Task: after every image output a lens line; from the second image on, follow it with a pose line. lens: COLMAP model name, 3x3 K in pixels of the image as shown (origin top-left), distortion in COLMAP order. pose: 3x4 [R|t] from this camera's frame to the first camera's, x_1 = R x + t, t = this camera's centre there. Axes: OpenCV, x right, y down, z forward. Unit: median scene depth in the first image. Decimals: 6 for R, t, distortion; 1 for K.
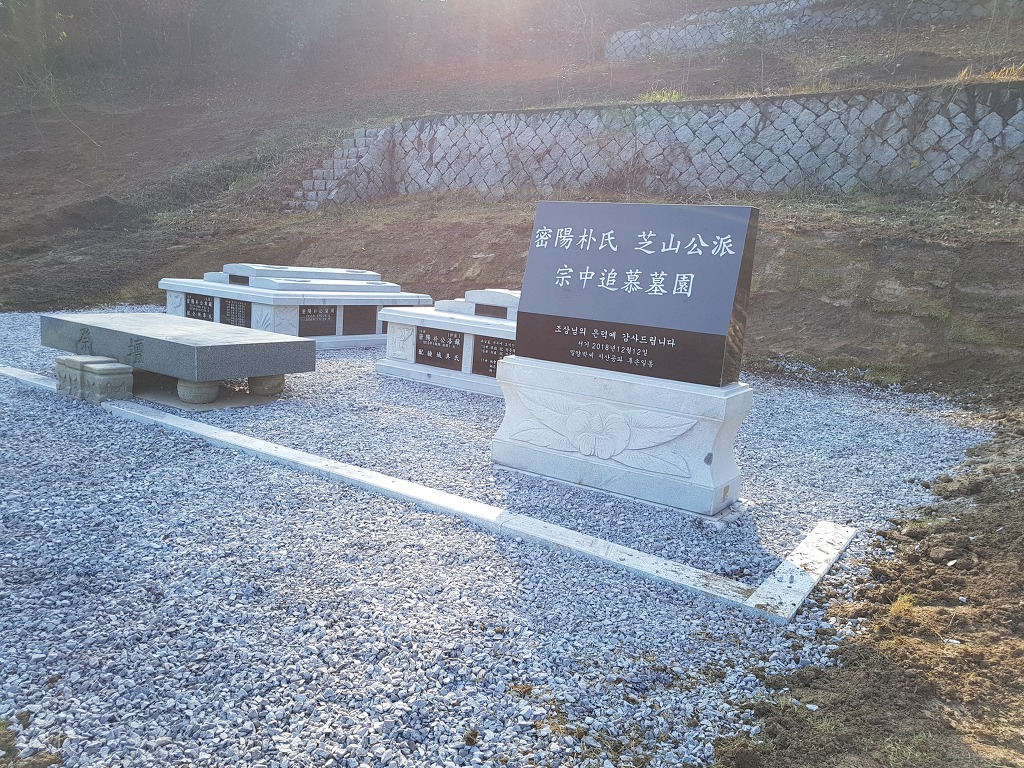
lens RADIAL K [[799.9, 0, 504.4], [0, 799.9, 402.0], [0, 0, 1]] dist [-0.005259, 0.010018]
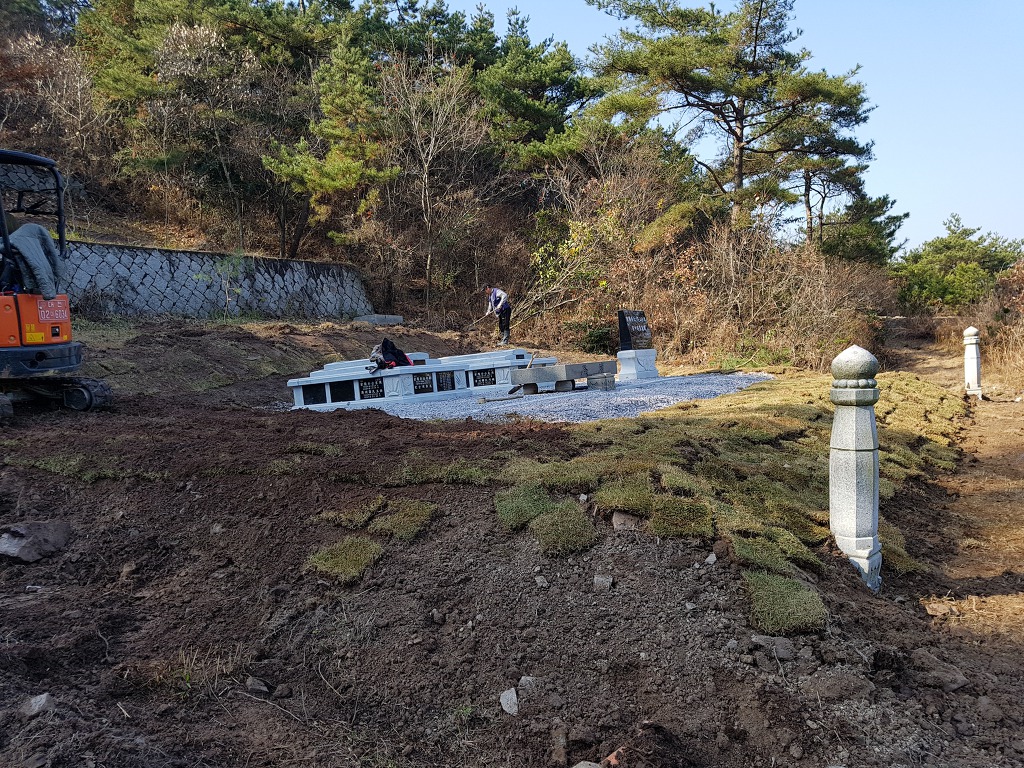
lens RADIAL K [[799.9, 0, 508.9], [0, 799.9, 420.5], [0, 0, 1]] dist [-0.005259, 0.010018]
pose [[-0.087615, -0.120949, 0.988785, -1.197216], [0.264653, 0.954104, 0.140158, -0.137073], [-0.960355, 0.273965, -0.051585, 0.598734]]
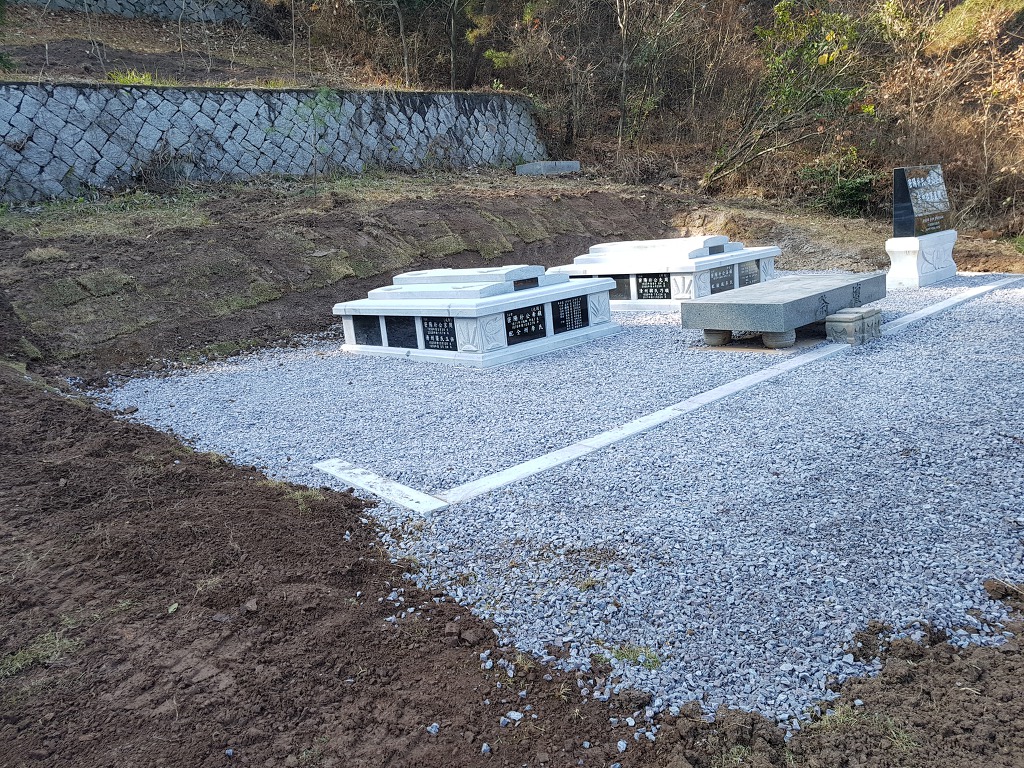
lens RADIAL K [[799.9, 0, 508.2], [0, 799.9, 385.1], [0, 0, 1]] dist [-0.005259, 0.010018]
pose [[0.193280, -0.290115, 0.937270, -0.781147], [0.287046, 0.930207, 0.228735, -0.165336], [-0.938215, 0.224829, 0.263067, 0.509290]]
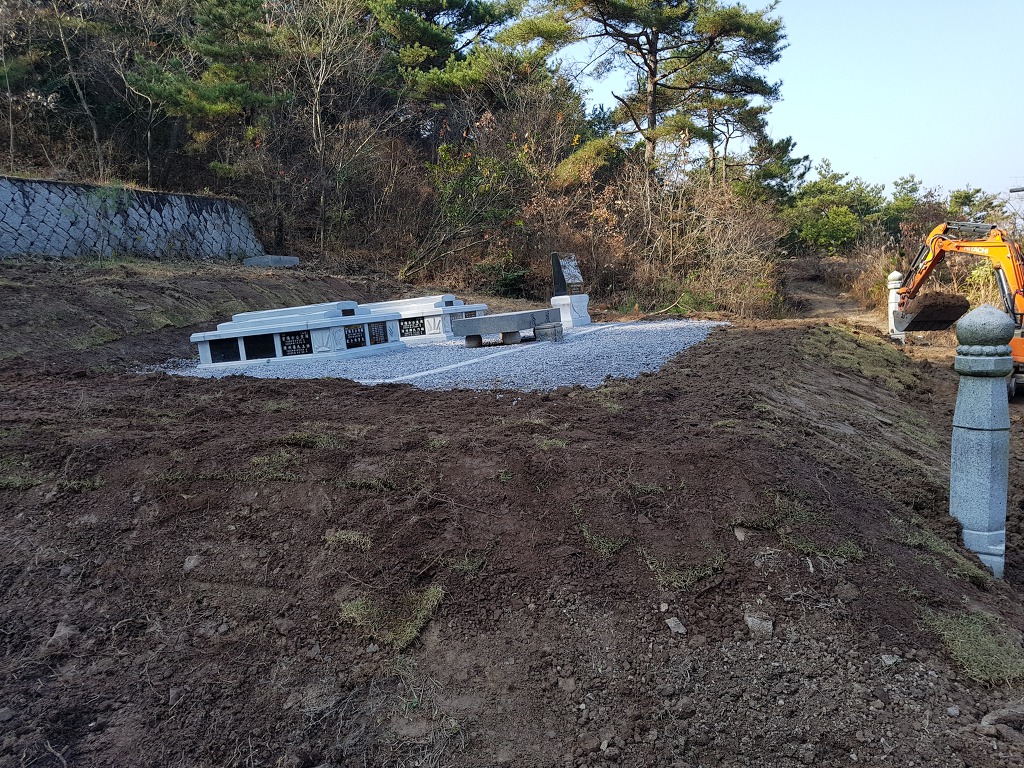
lens RADIAL K [[799.9, 0, 515.5], [0, 799.9, 409.5], [0, 0, 1]] dist [-0.005259, 0.010018]
pose [[-0.247499, -0.175367, 0.952885, -1.097036], [0.255512, 0.936855, 0.238782, -0.158778], [-0.934590, 0.302572, -0.187062, 0.658269]]
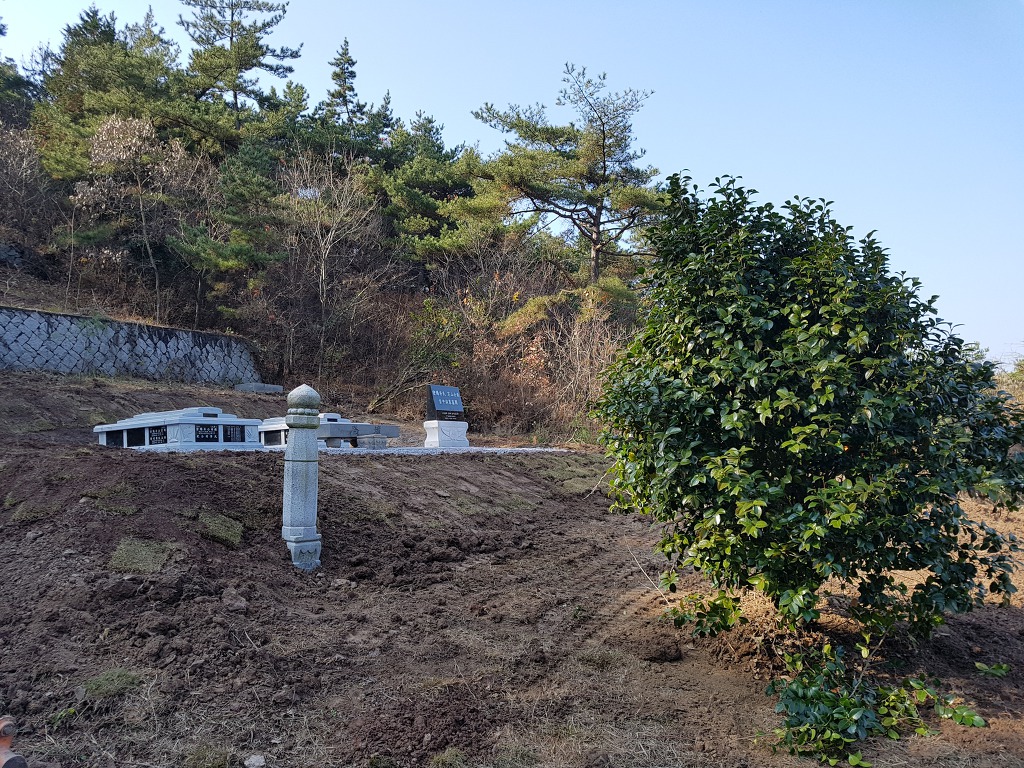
lens RADIAL K [[799.9, 0, 497.1], [0, 799.9, 428.1], [0, 0, 1]] dist [-0.005259, 0.010018]
pose [[-0.090953, -0.024025, 0.995565, -1.346190], [0.216518, 0.975317, 0.043317, -0.042635], [-0.972033, 0.219498, -0.083506, 0.344612]]
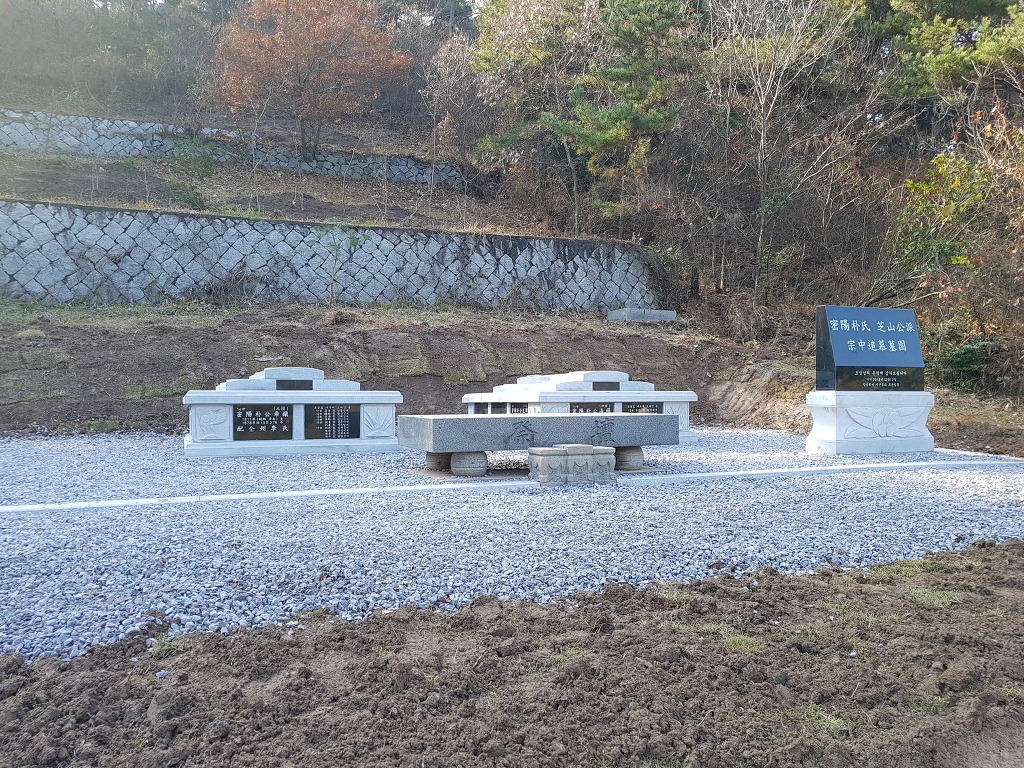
lens RADIAL K [[799.9, 0, 502.6], [0, 799.9, 403.0], [0, 0, 1]] dist [-0.005259, 0.010018]
pose [[0.540712, -0.079500, 0.837443, -0.601984], [0.192623, 0.980775, -0.031265, -0.038572], [-0.818857, 0.178216, 0.545630, 0.210864]]
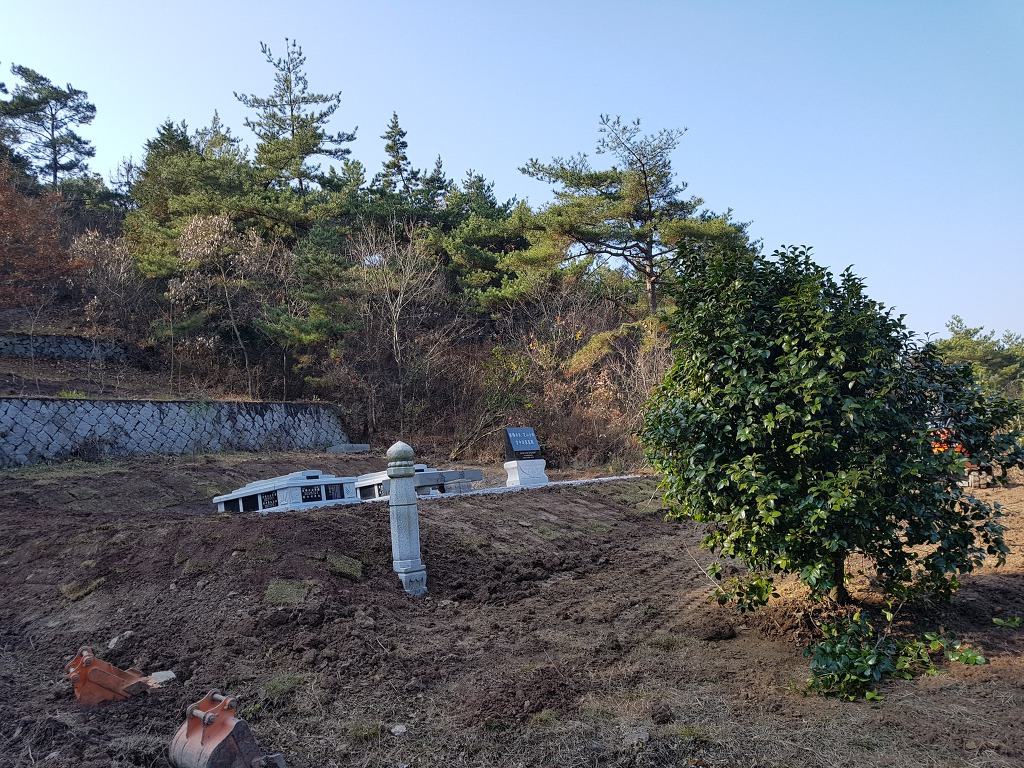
lens RADIAL K [[799.9, 0, 499.6], [0, 799.9, 426.6], [0, 0, 1]] dist [-0.005259, 0.010018]
pose [[0.006144, 0.031197, 0.999494, -1.437983], [0.319960, 0.946907, -0.031522, -0.041169], [-0.947411, 0.319992, -0.004164, 0.341705]]
